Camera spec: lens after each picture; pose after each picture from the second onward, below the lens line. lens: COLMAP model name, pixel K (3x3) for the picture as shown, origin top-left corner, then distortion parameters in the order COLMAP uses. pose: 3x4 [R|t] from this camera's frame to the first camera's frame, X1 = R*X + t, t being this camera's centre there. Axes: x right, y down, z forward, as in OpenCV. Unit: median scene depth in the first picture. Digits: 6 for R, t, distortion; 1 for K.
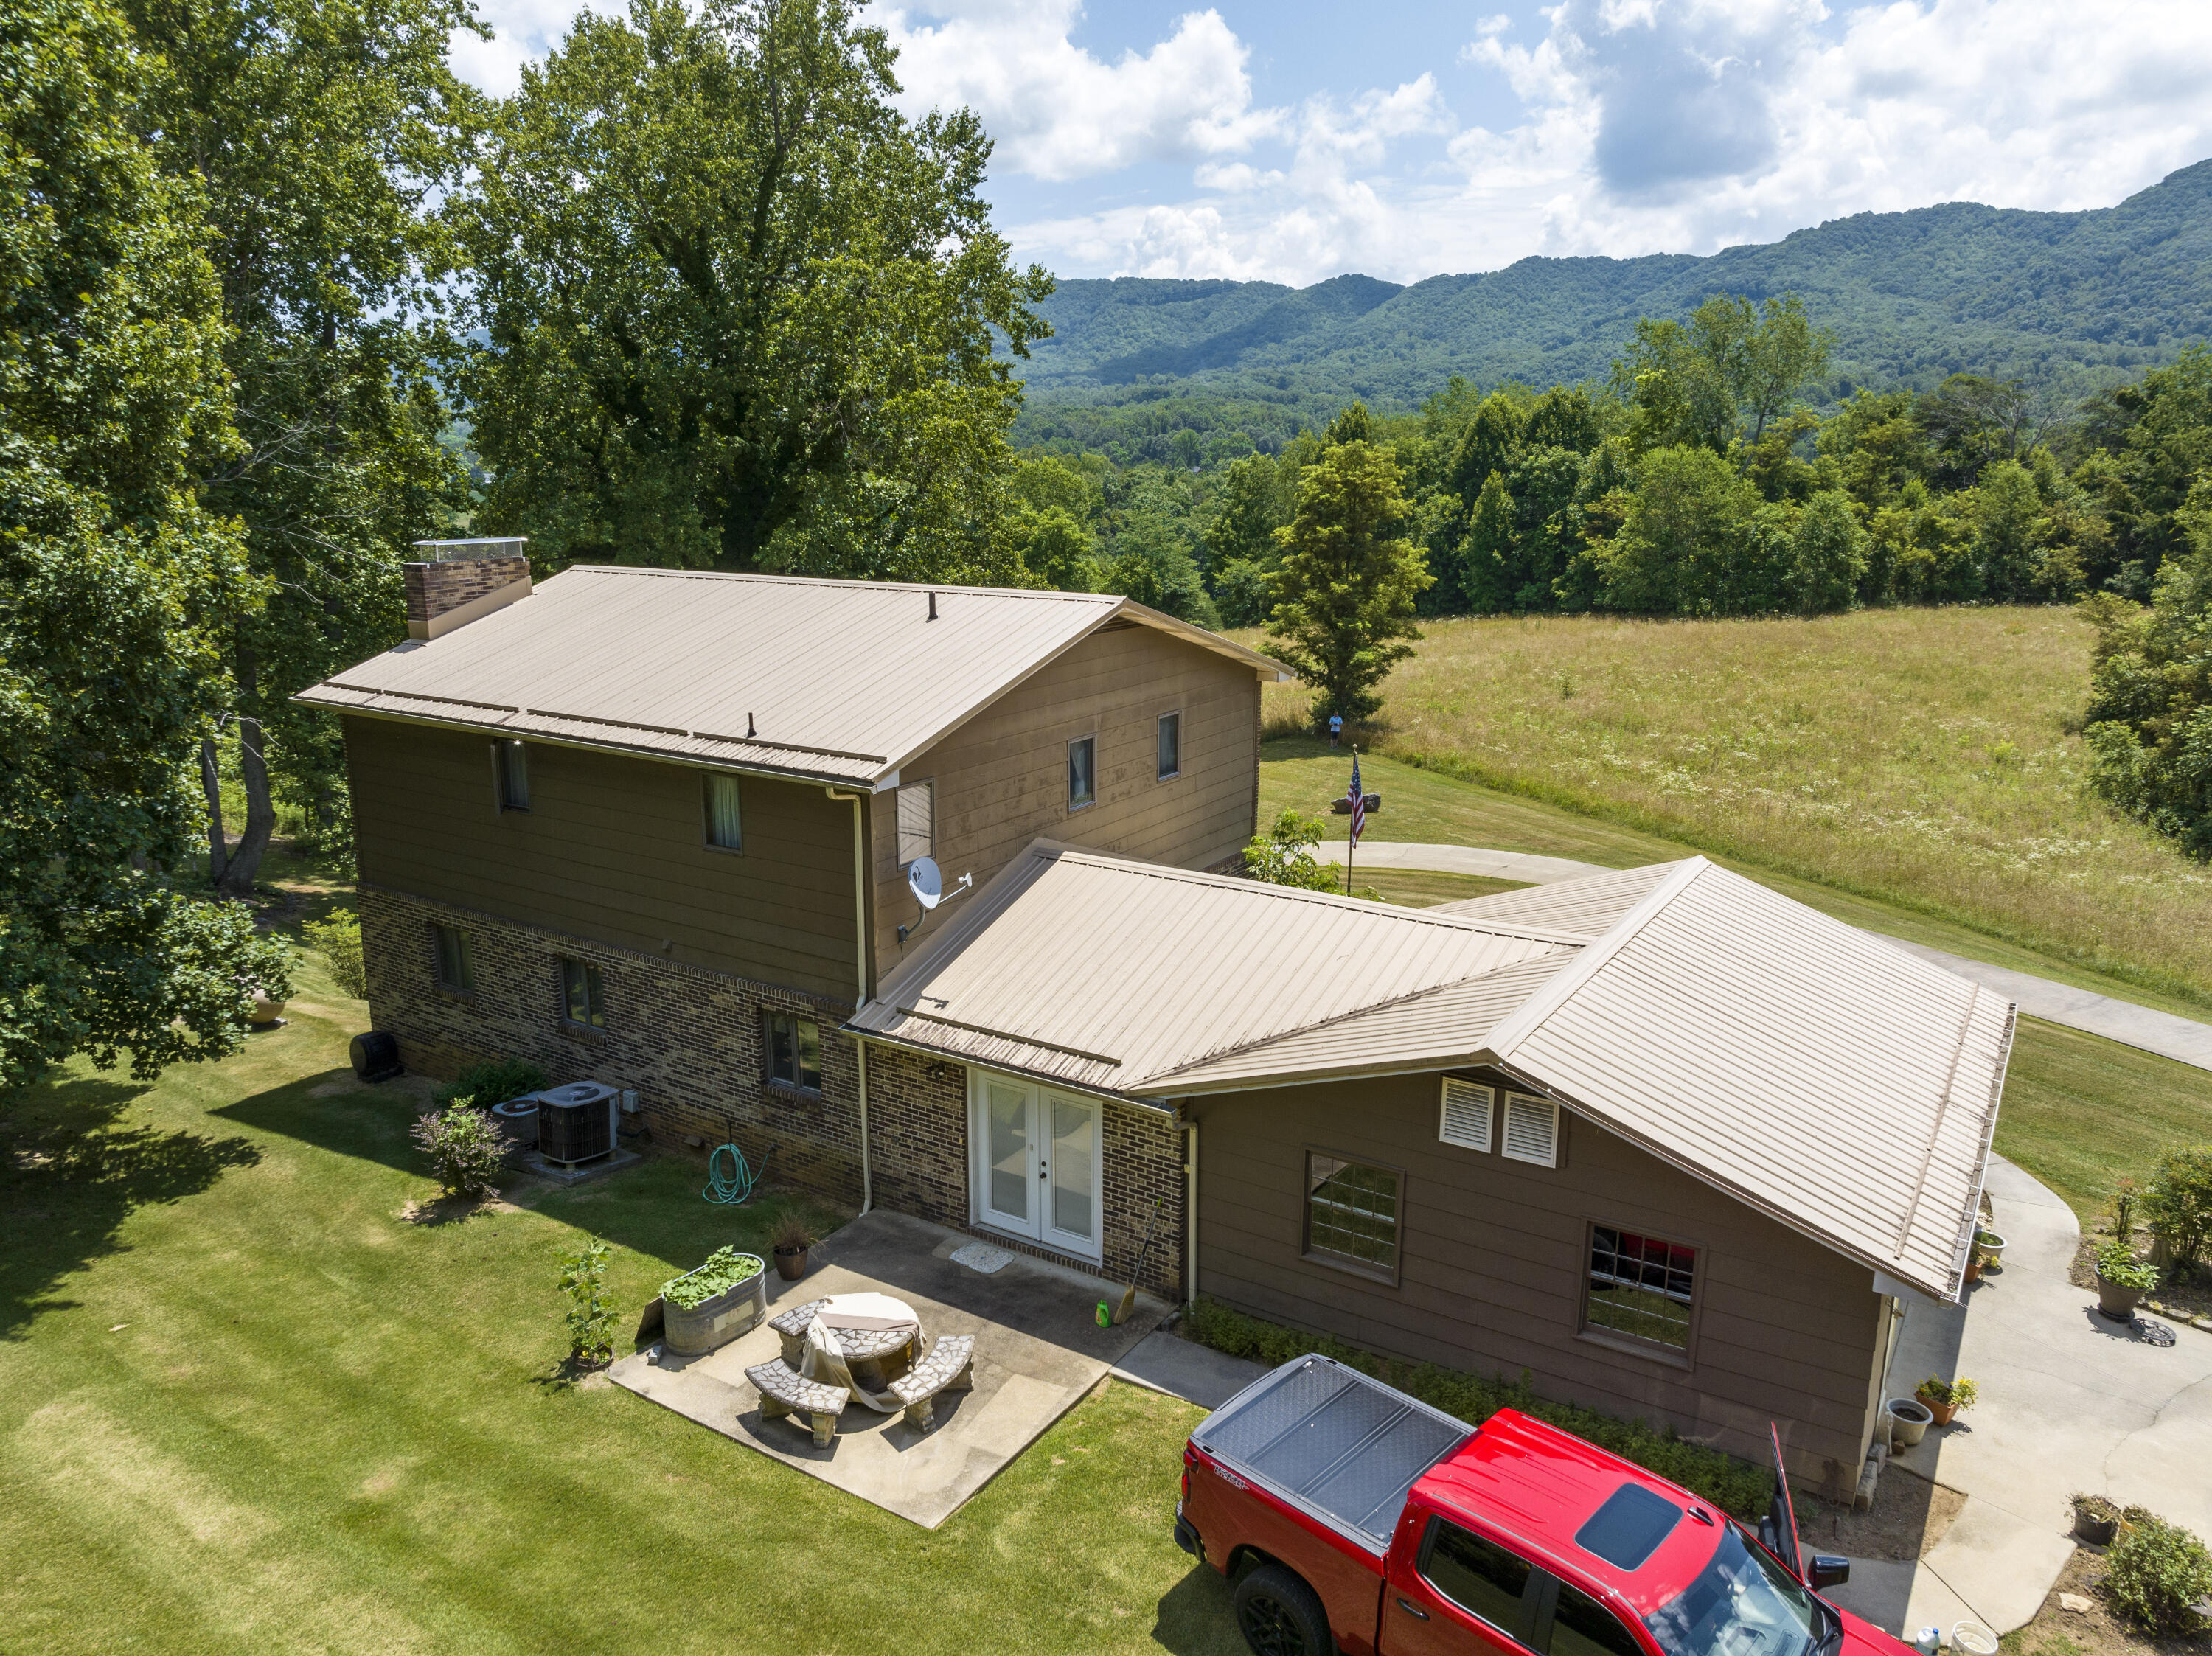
lens RADIAL K [[1557.7, 0, 1100.1], [0, 1557.7, 815.0], [0, 0, 1]] dist [-0.042197, 0.008643]
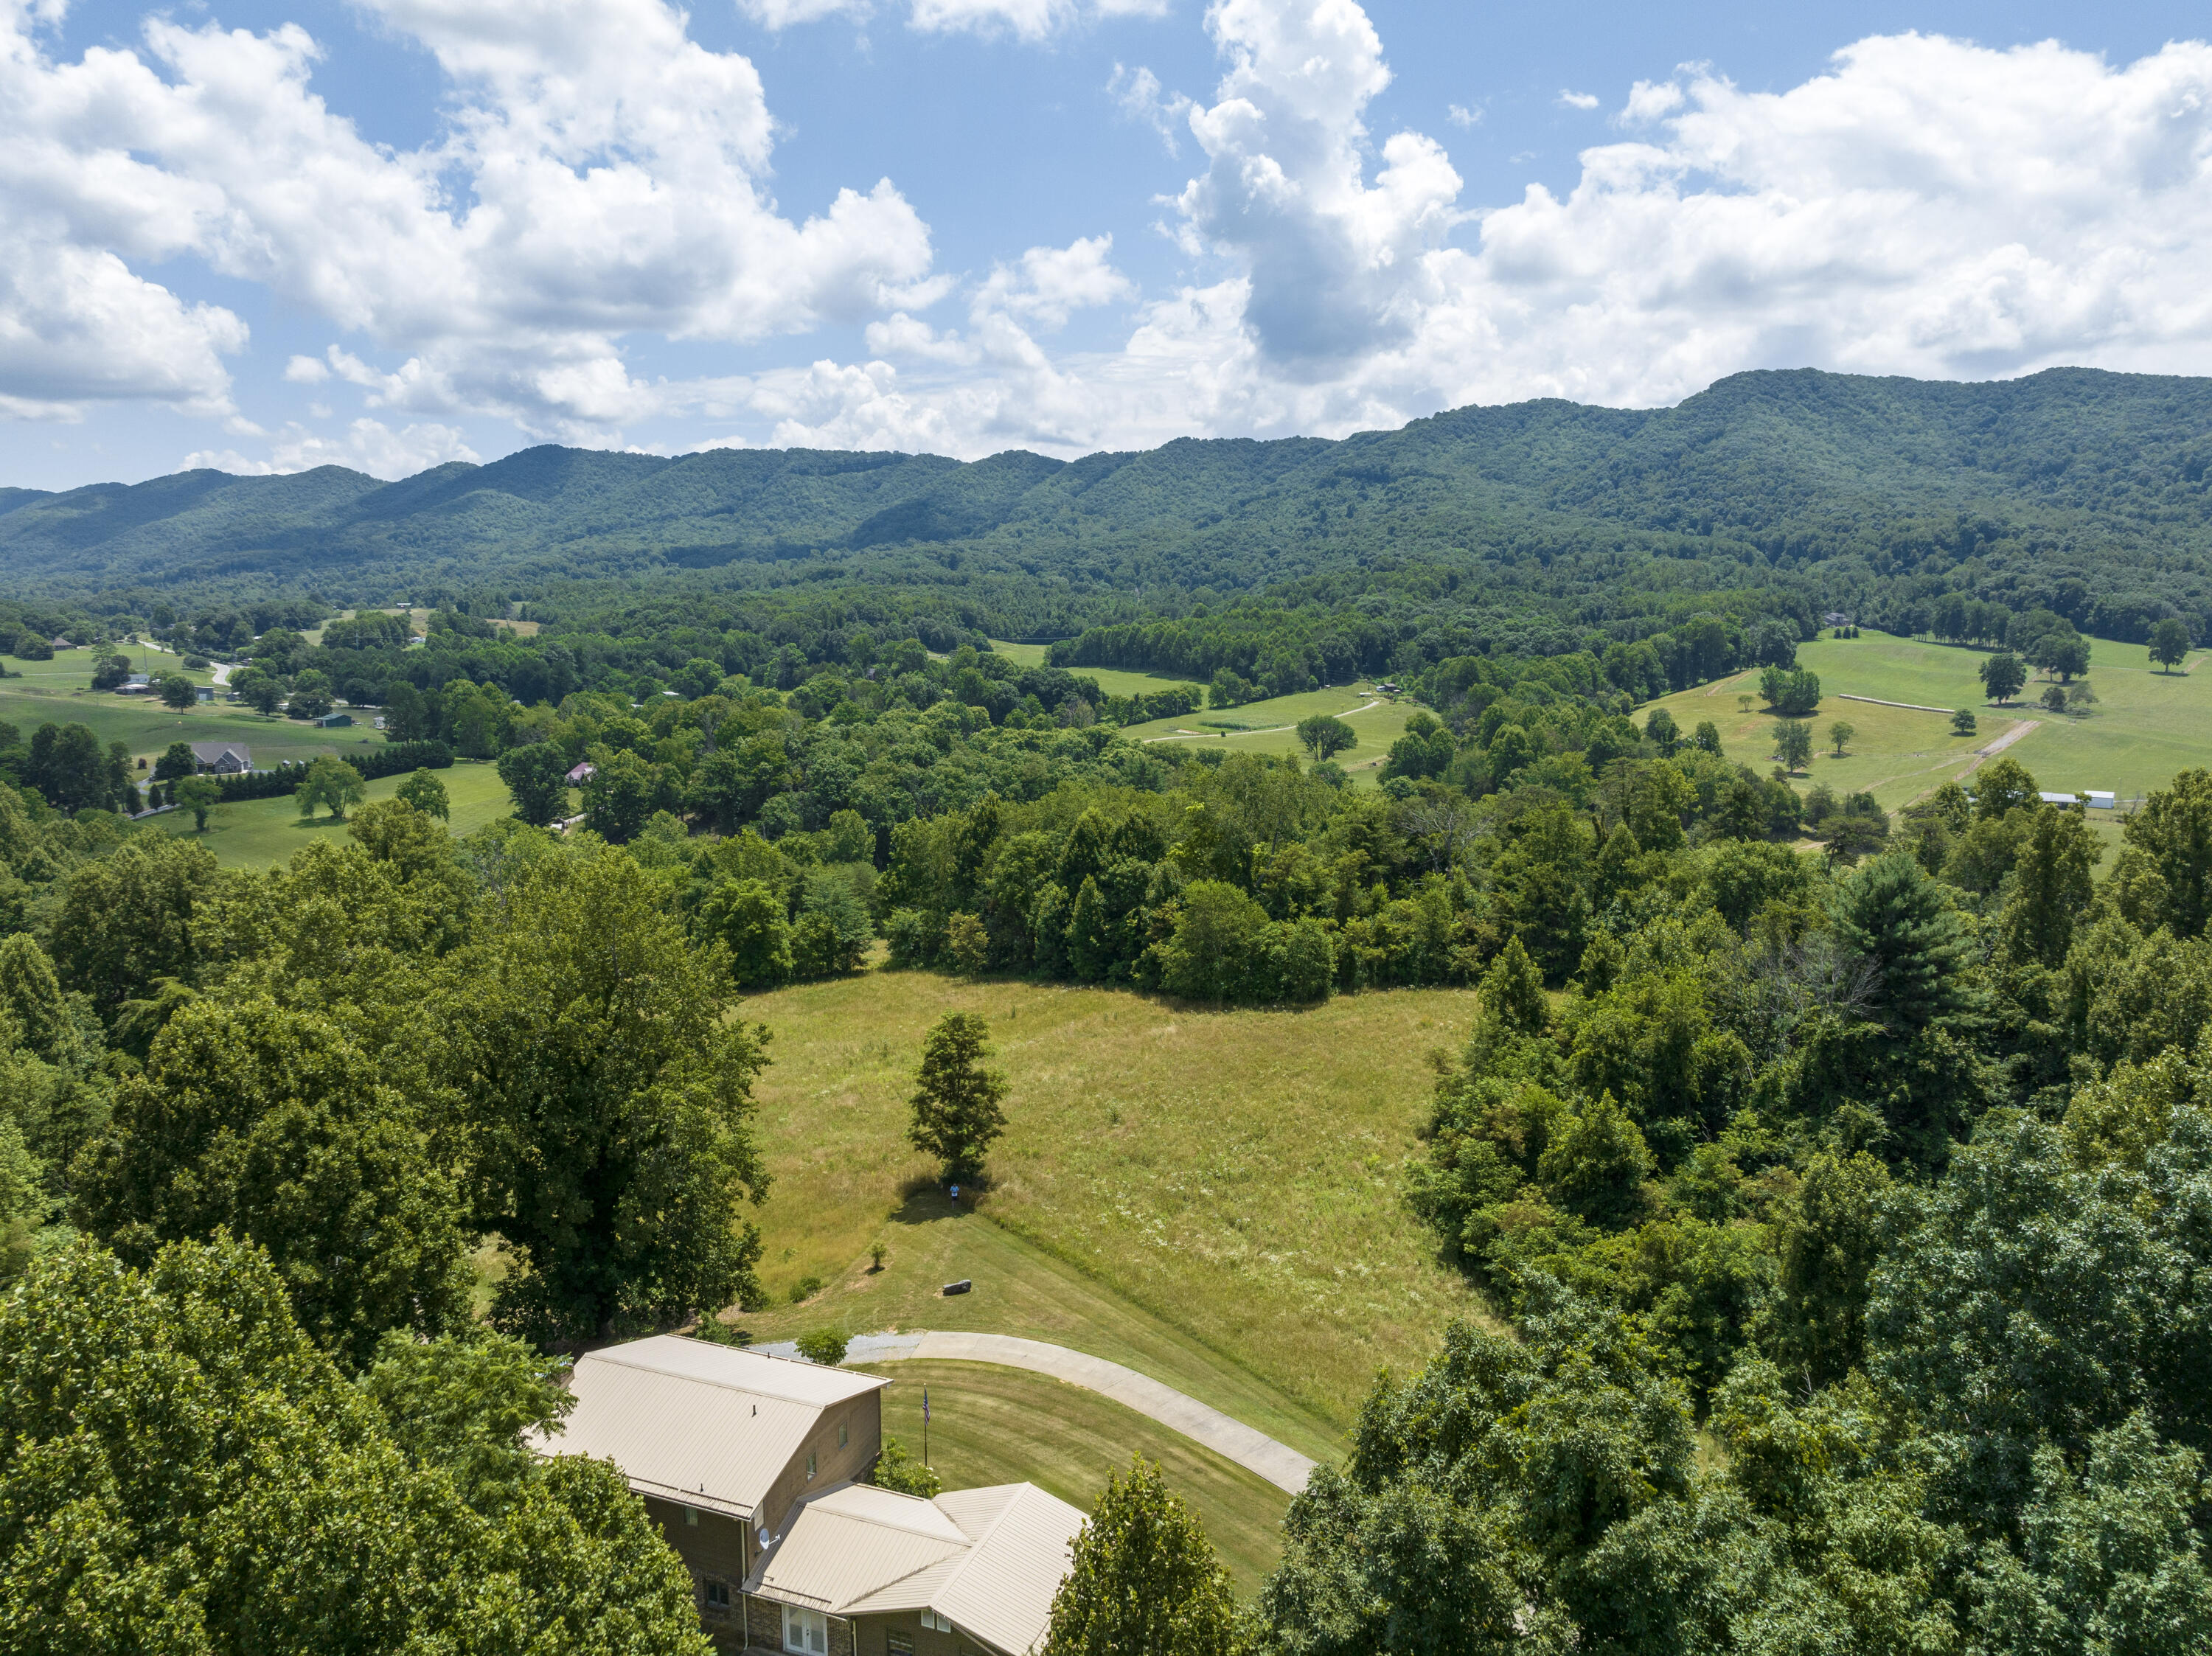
lens RADIAL K [[1557.7, 0, 1096.6], [0, 1557.7, 813.7], [0, 0, 1]] dist [-0.042197, 0.008643]
pose [[0.979687, -0.027724, 0.198609, -0.000626], [0.046317, 0.994901, -0.089590, -0.019981], [-0.195112, 0.096969, 0.975976, -0.041465]]
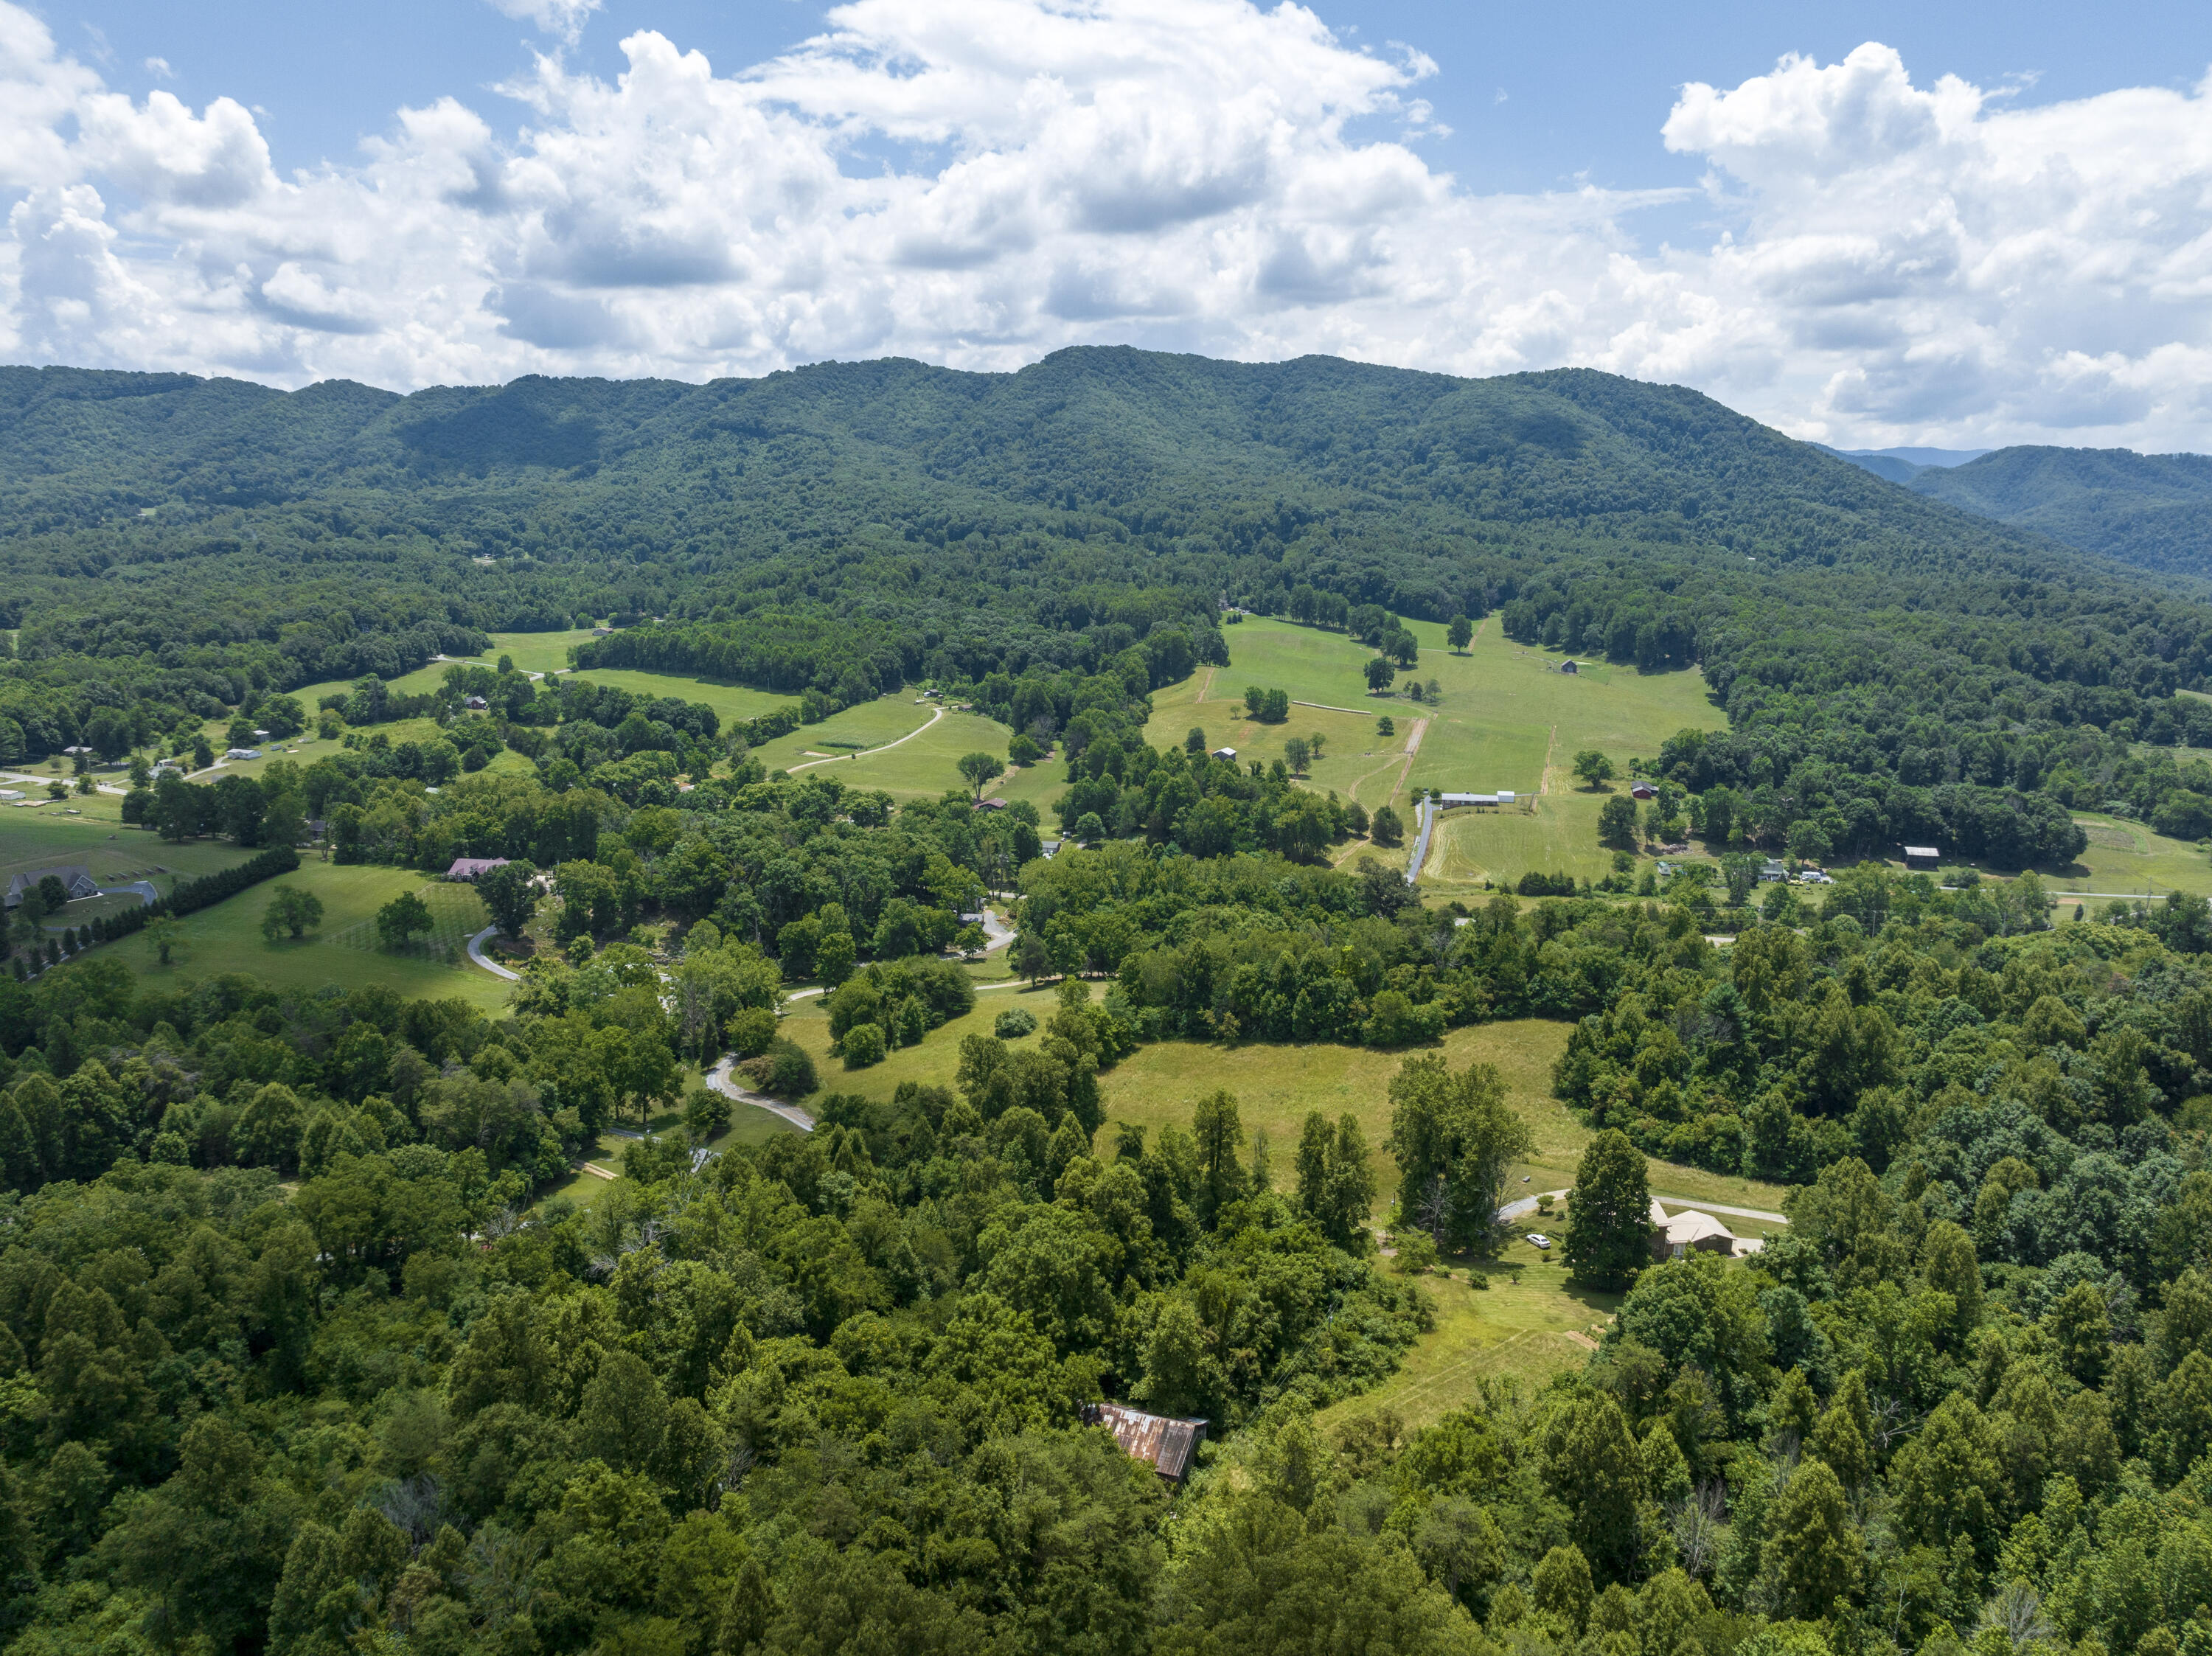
lens RADIAL K [[1557.7, 0, 1107.8], [0, 1557.7, 823.3], [0, 0, 1]] dist [-0.042197, 0.008643]
pose [[0.788347, -0.118224, 0.603765, -0.207925], [0.133033, 0.990903, 0.020326, -0.078360], [-0.600676, 0.064297, 0.796903, -0.124698]]
